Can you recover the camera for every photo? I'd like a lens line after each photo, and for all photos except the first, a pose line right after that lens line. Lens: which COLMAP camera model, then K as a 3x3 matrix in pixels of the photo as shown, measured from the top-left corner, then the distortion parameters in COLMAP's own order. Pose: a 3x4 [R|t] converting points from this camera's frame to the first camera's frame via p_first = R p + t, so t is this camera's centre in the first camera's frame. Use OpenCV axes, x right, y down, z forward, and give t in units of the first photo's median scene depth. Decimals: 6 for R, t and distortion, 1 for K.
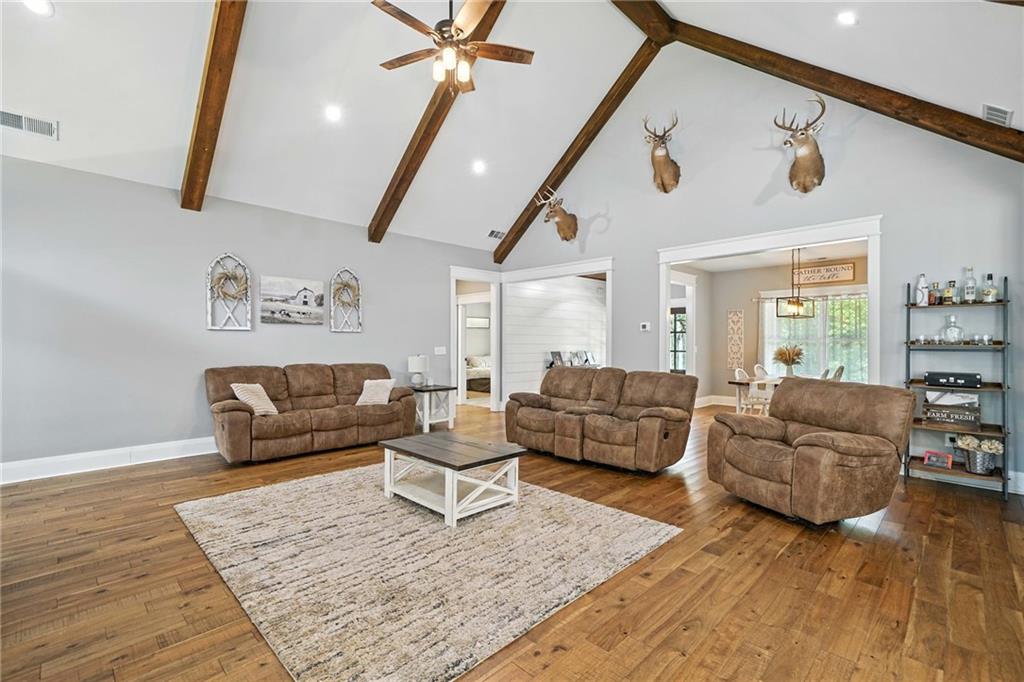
lens RADIAL K [[453.5, 0, 501.7], [0, 453.5, 350.1], [0, 0, 1]] dist [0.001747, 0.001678]
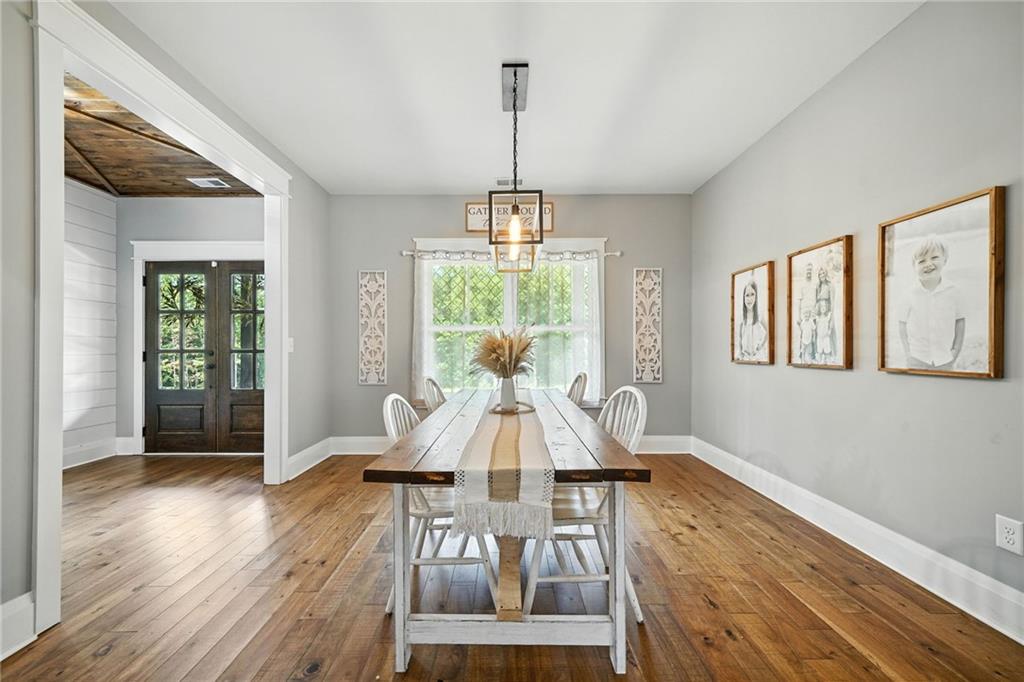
lens RADIAL K [[423.5, 0, 504.3], [0, 423.5, 347.6], [0, 0, 1]] dist [0.001271, 0.000296]
pose [[0.703573, 0.001742, 0.710621, 0.490842], [0.013659, 0.999779, -0.015975, 0.018606], [-0.710492, 0.020946, 0.703393, 0.981158]]
